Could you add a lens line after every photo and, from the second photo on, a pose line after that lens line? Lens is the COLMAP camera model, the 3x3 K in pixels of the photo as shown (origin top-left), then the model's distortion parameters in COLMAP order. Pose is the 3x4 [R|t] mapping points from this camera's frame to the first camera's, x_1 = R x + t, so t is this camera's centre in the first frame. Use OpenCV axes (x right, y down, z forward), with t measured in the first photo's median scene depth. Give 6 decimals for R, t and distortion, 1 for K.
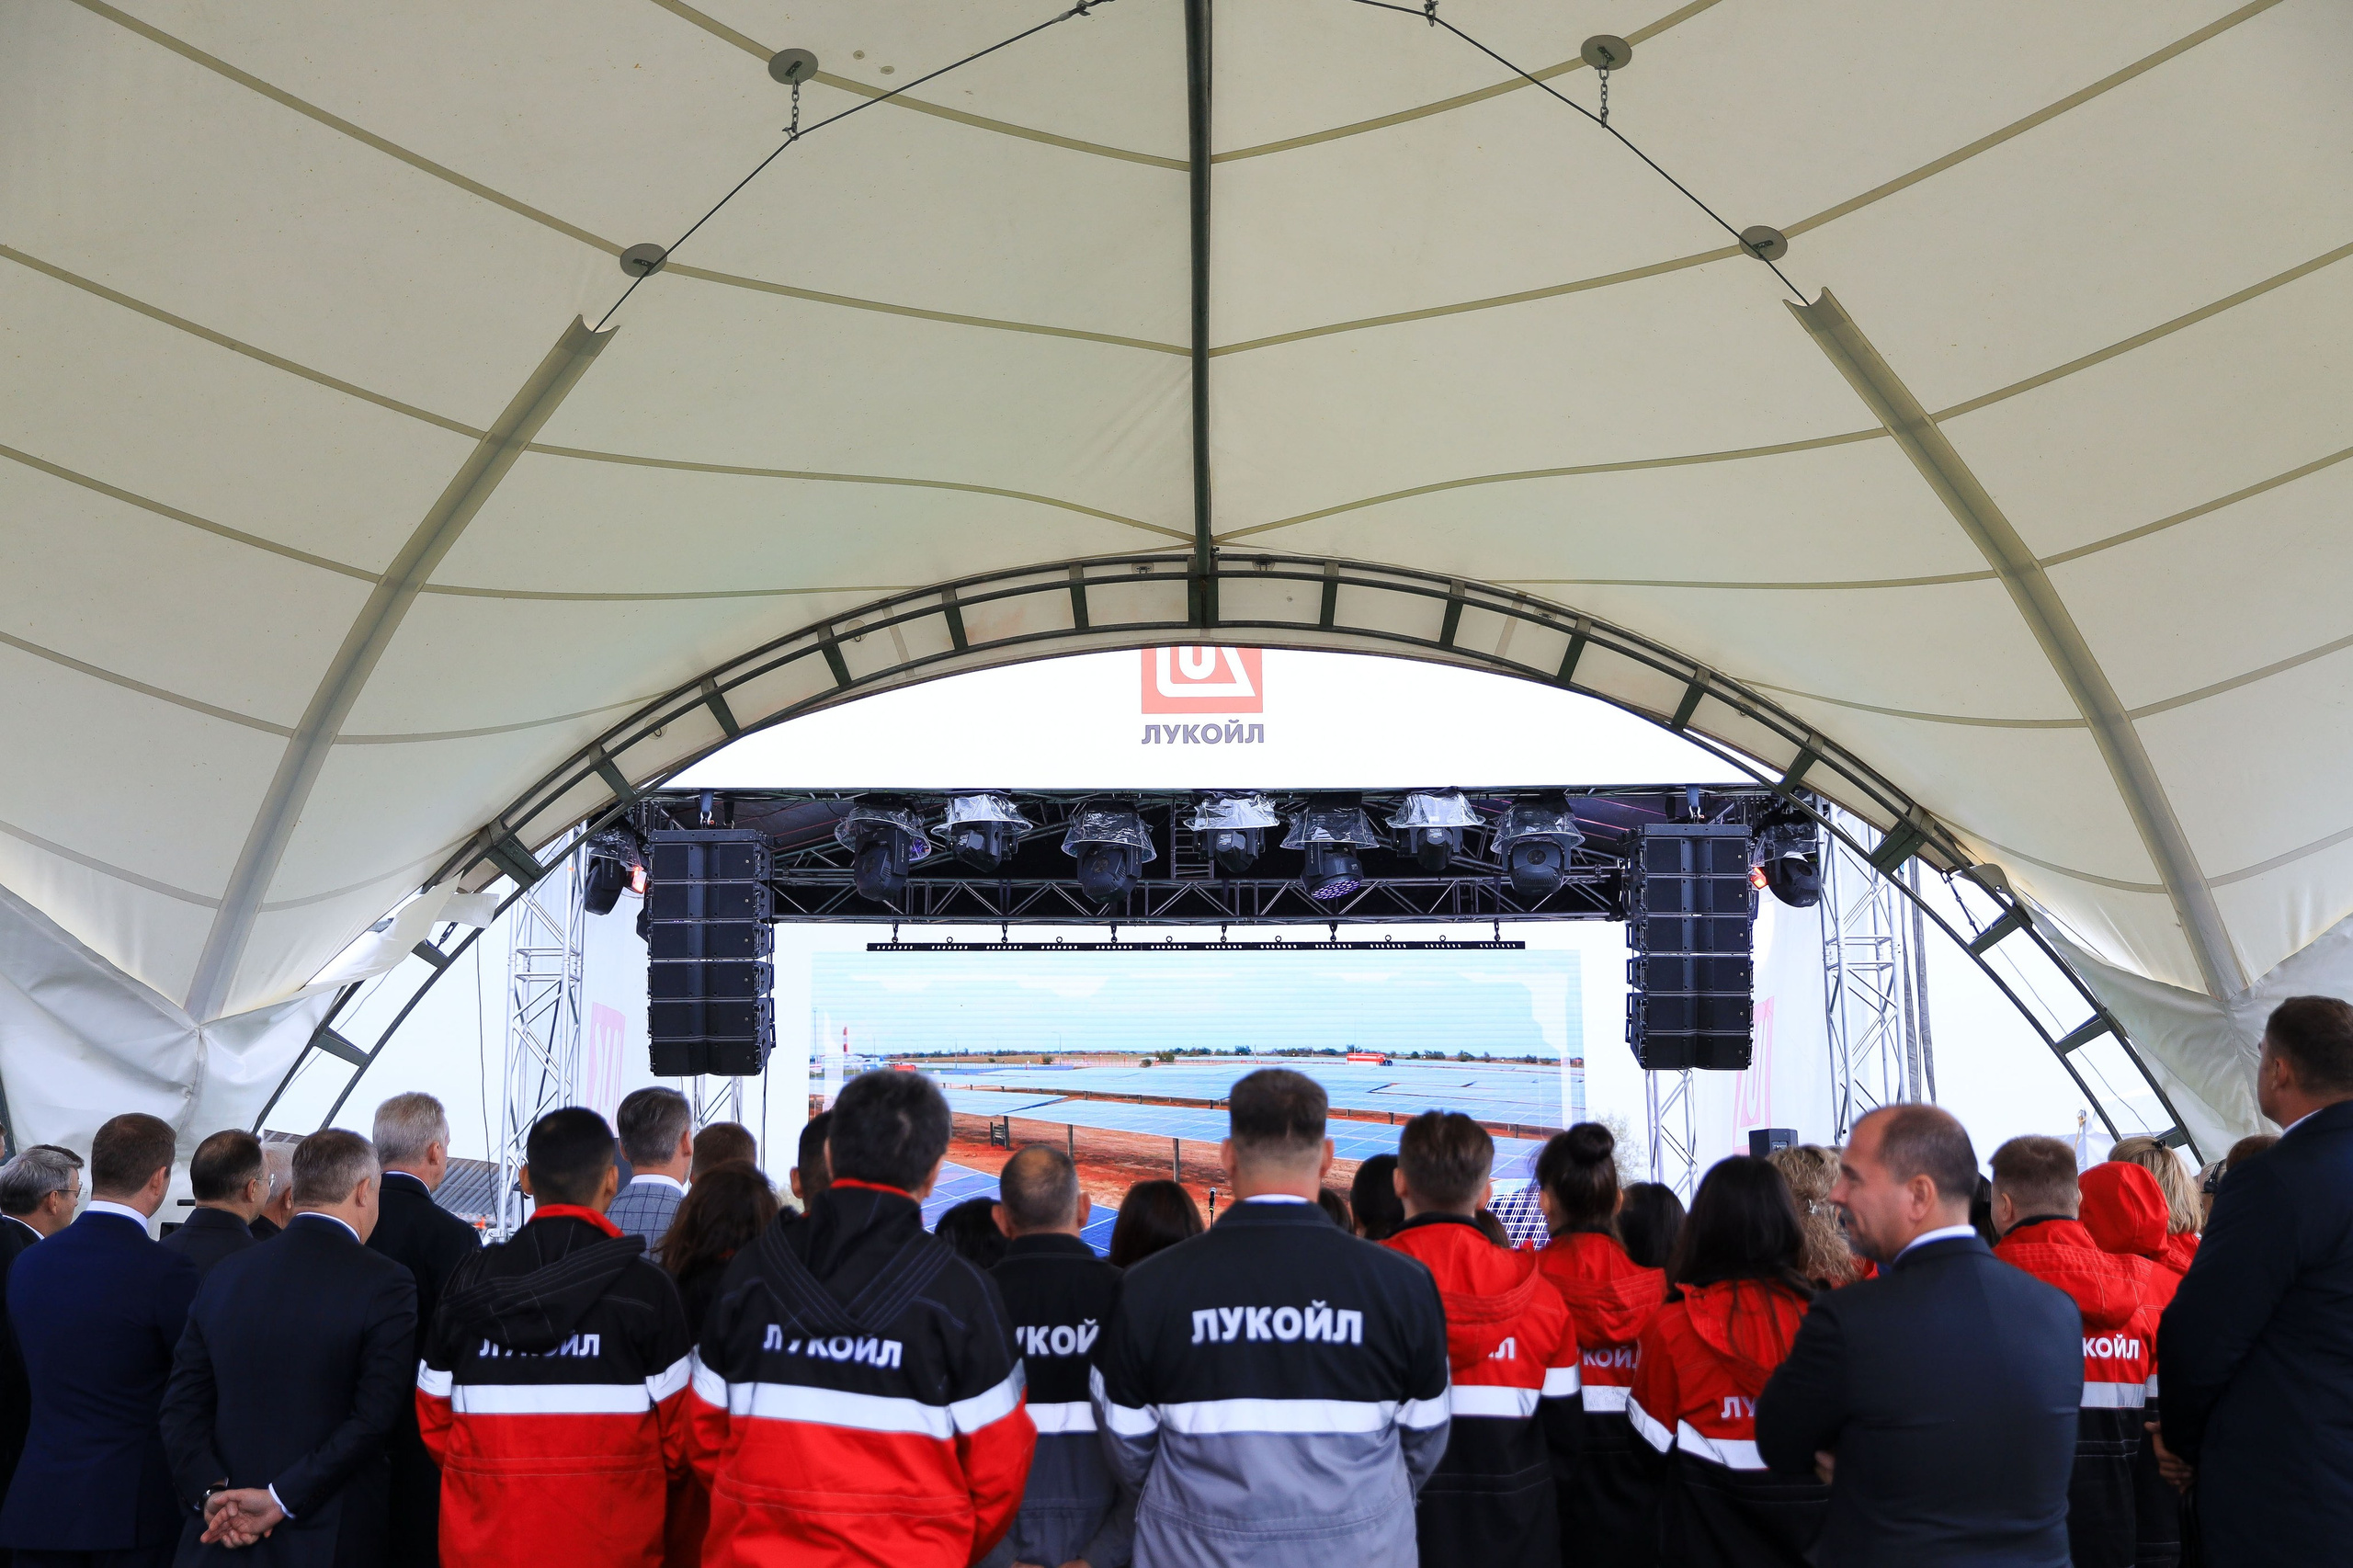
lens RADIAL K [[2479.8, 0, 1176.5], [0, 2479.8, 784.0], [0, 0, 1]] dist [0.015706, 0.000228]
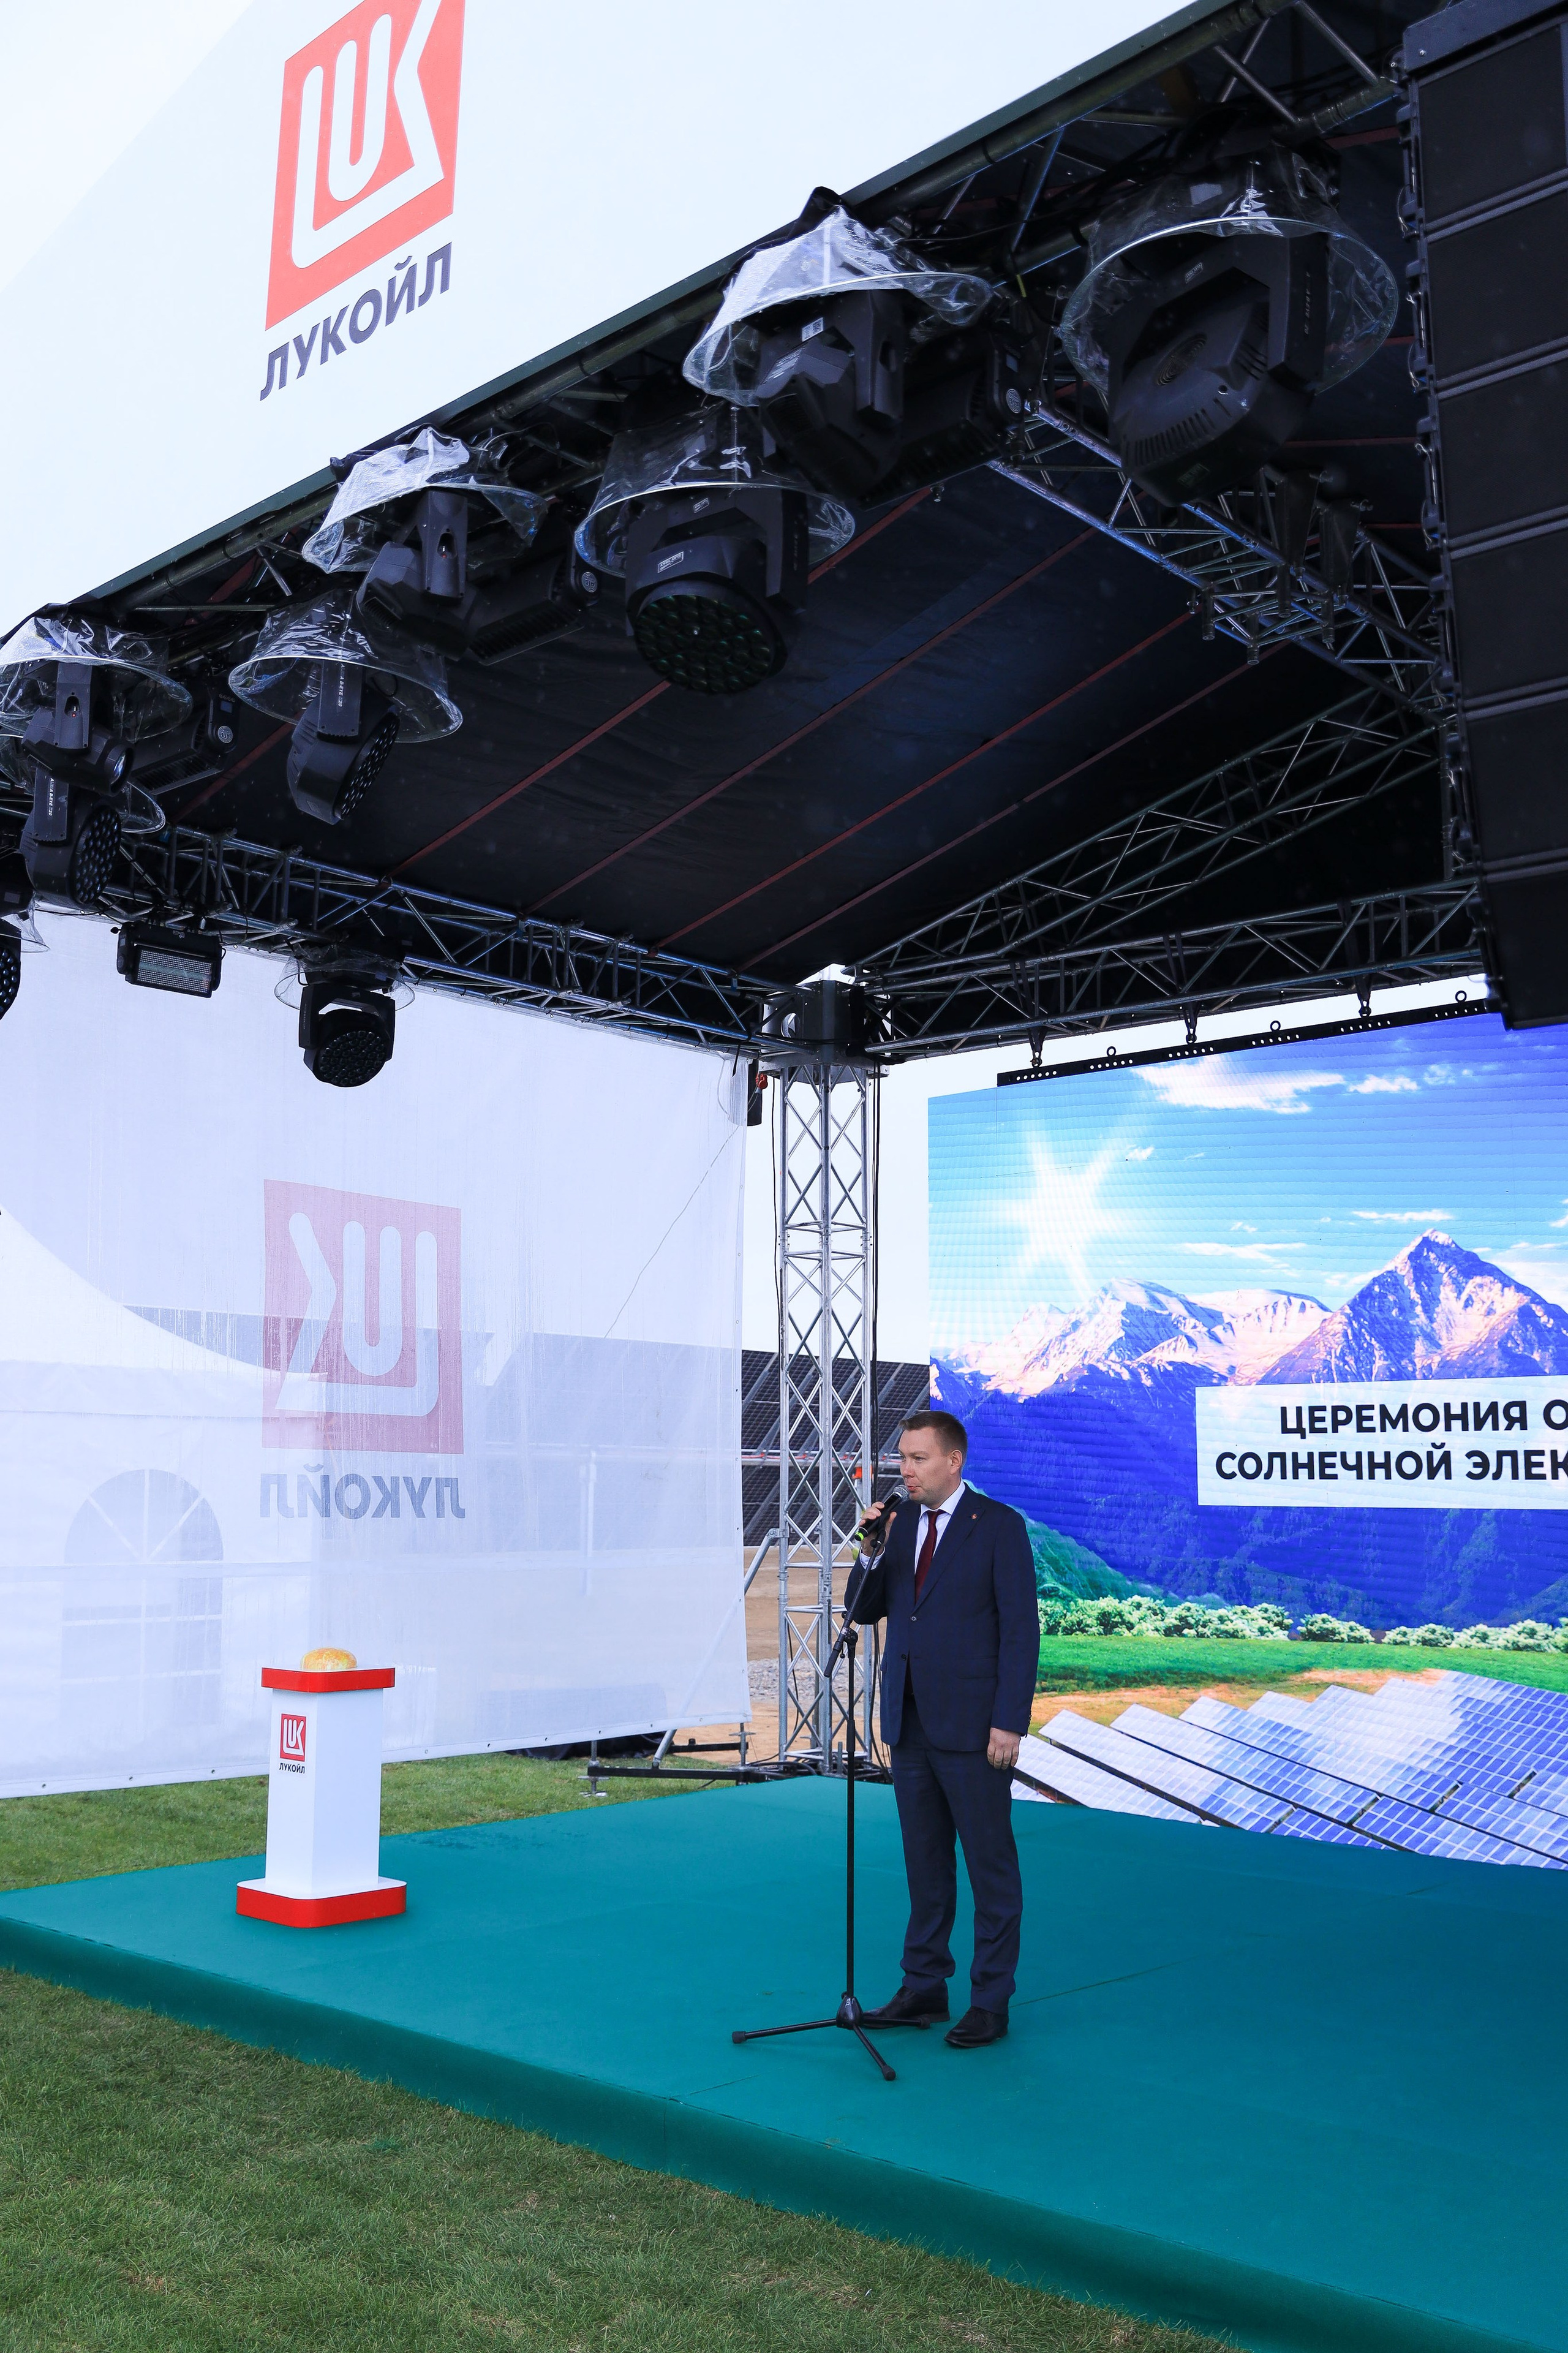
lens RADIAL K [[2172.7, 0, 784.0], [0, 2172.7, 1176.5], [0, 0, 1]] dist [-0.006988, 0.005834]
pose [[0.728768, -0.088903, -0.678965, 0.281366], [0.112432, 0.993615, -0.009424, 0.124218], [0.675467, -0.069470, 0.734110, 0.795097]]
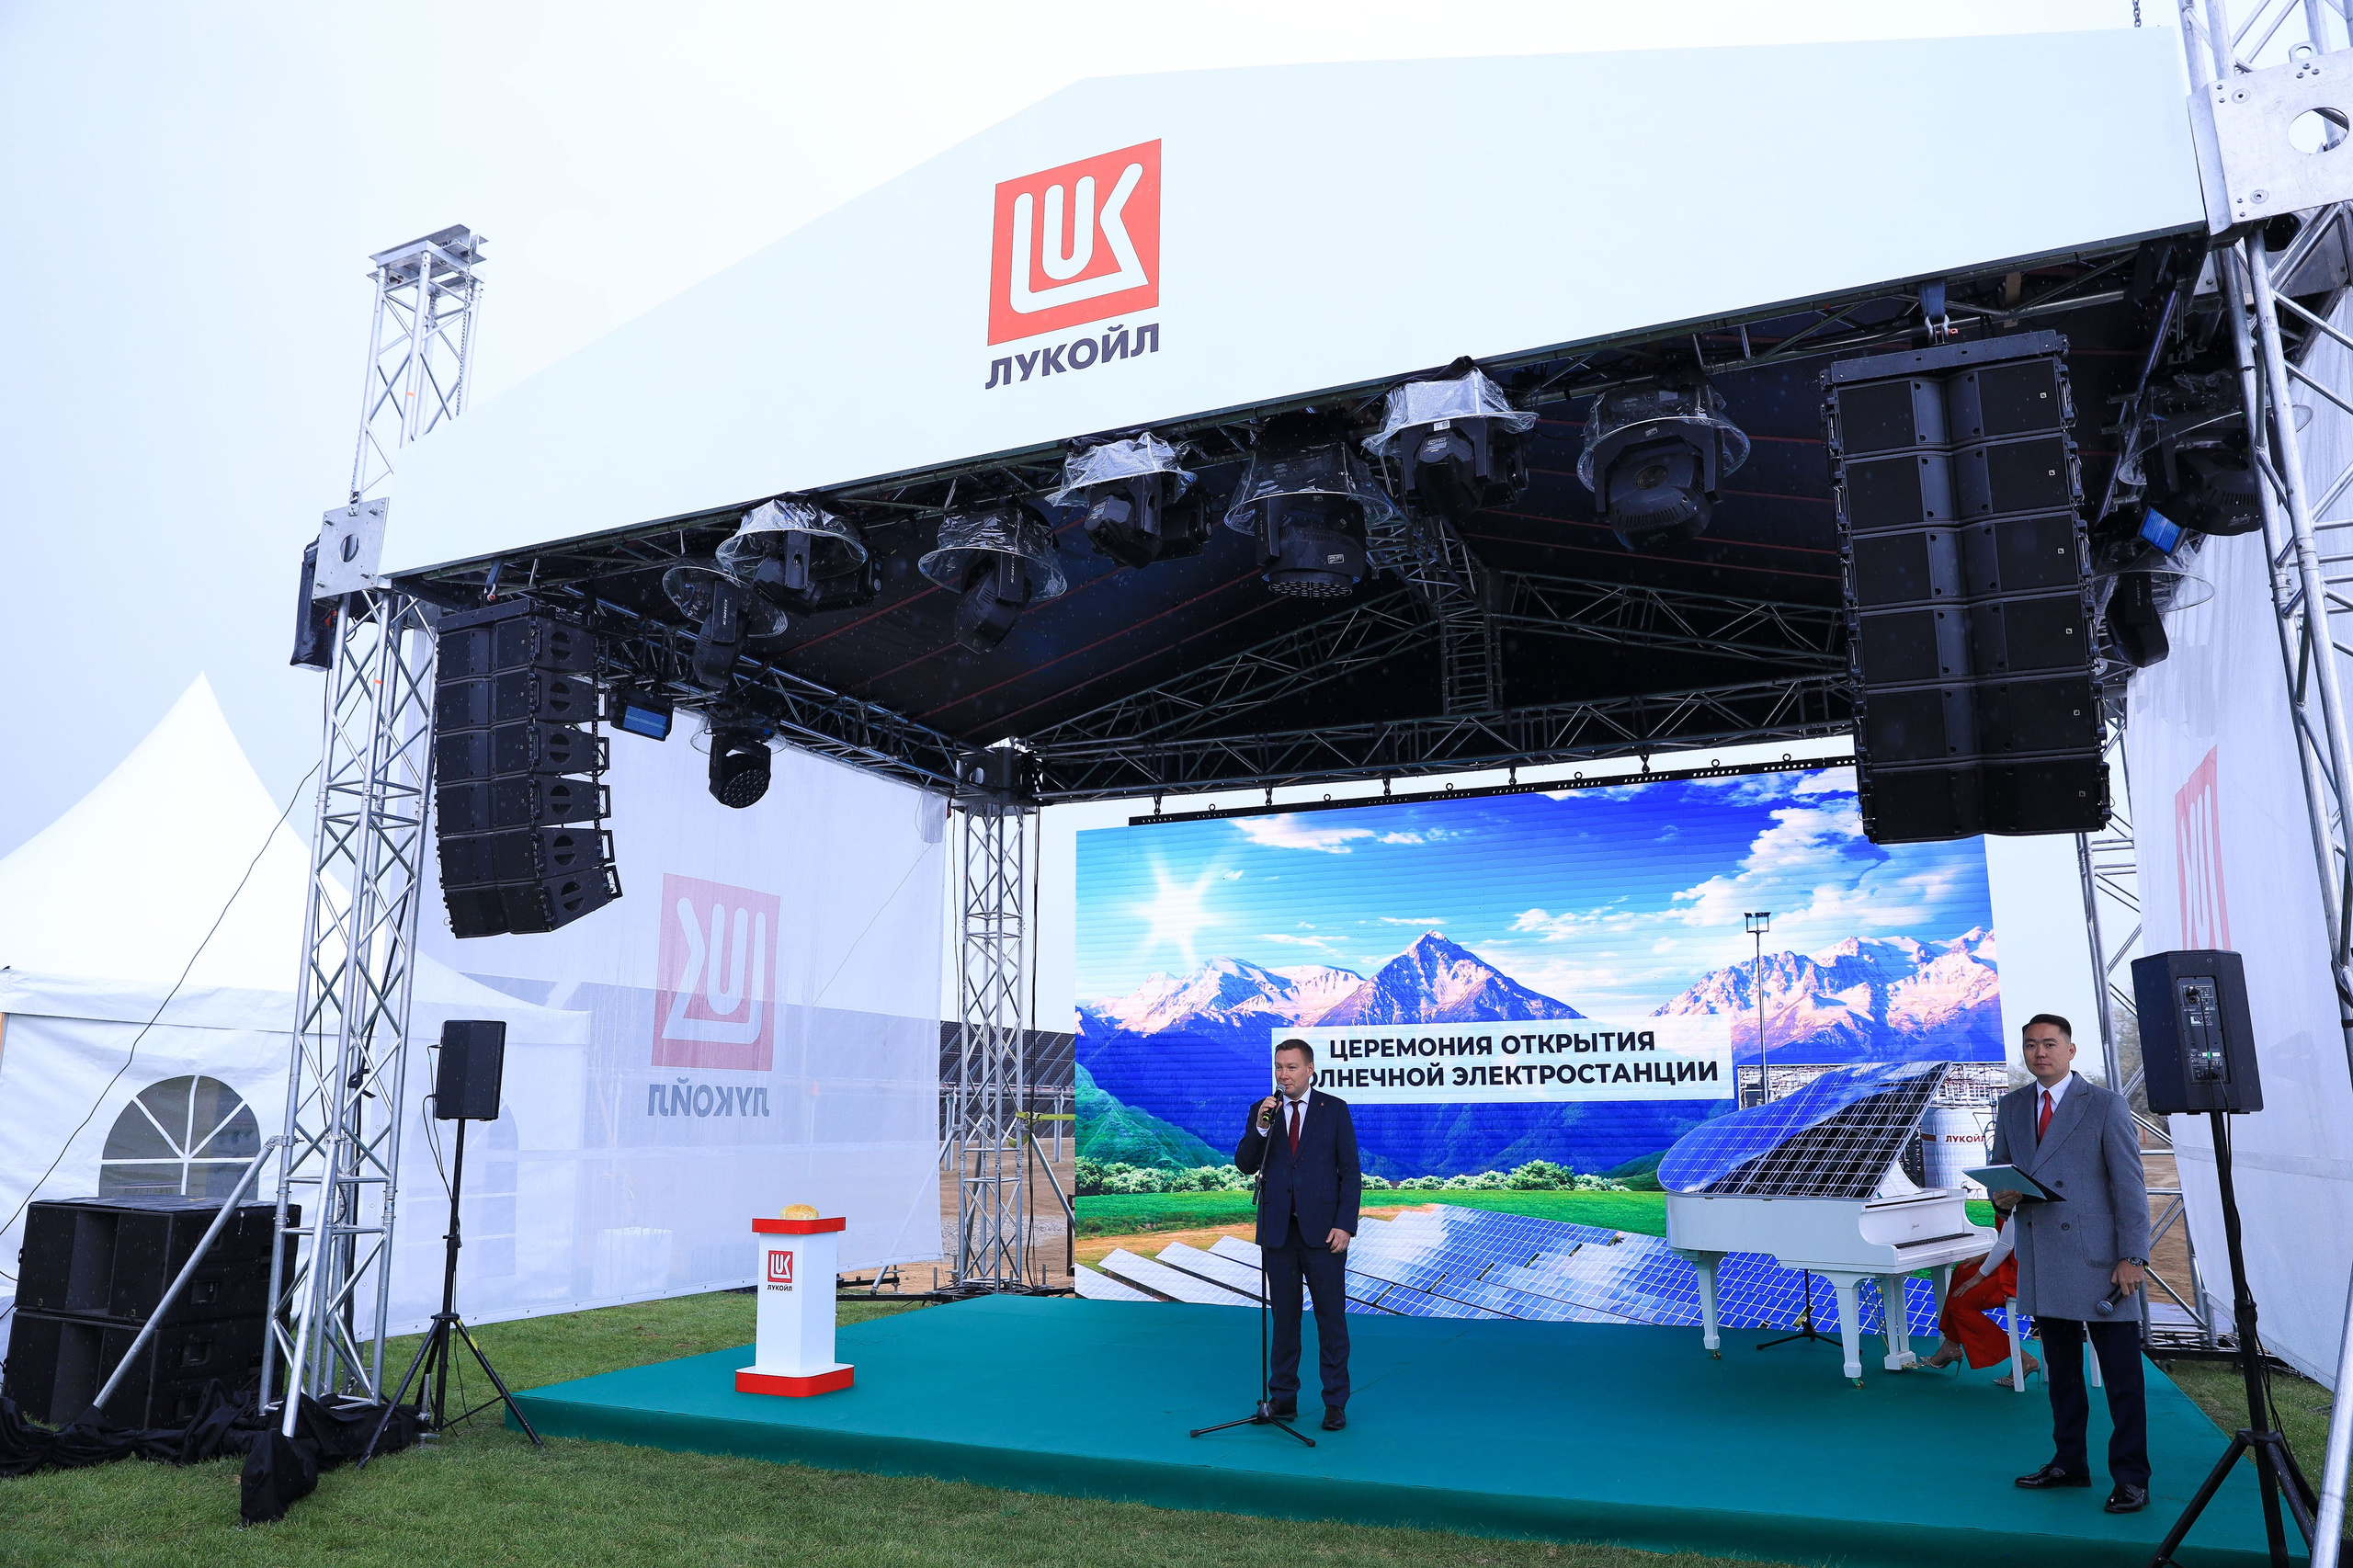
lens RADIAL K [[1602.2, 0, 1176.5], [0, 1602.2, 784.0], [0, 0, 1]] dist [-0.108860, 0.091923]
pose [[0.907521, -0.082199, -0.411884, 0.192919], [0.073953, 0.996614, -0.035947, 0.104493], [0.413444, 0.002162, 0.910527, 0.653037]]
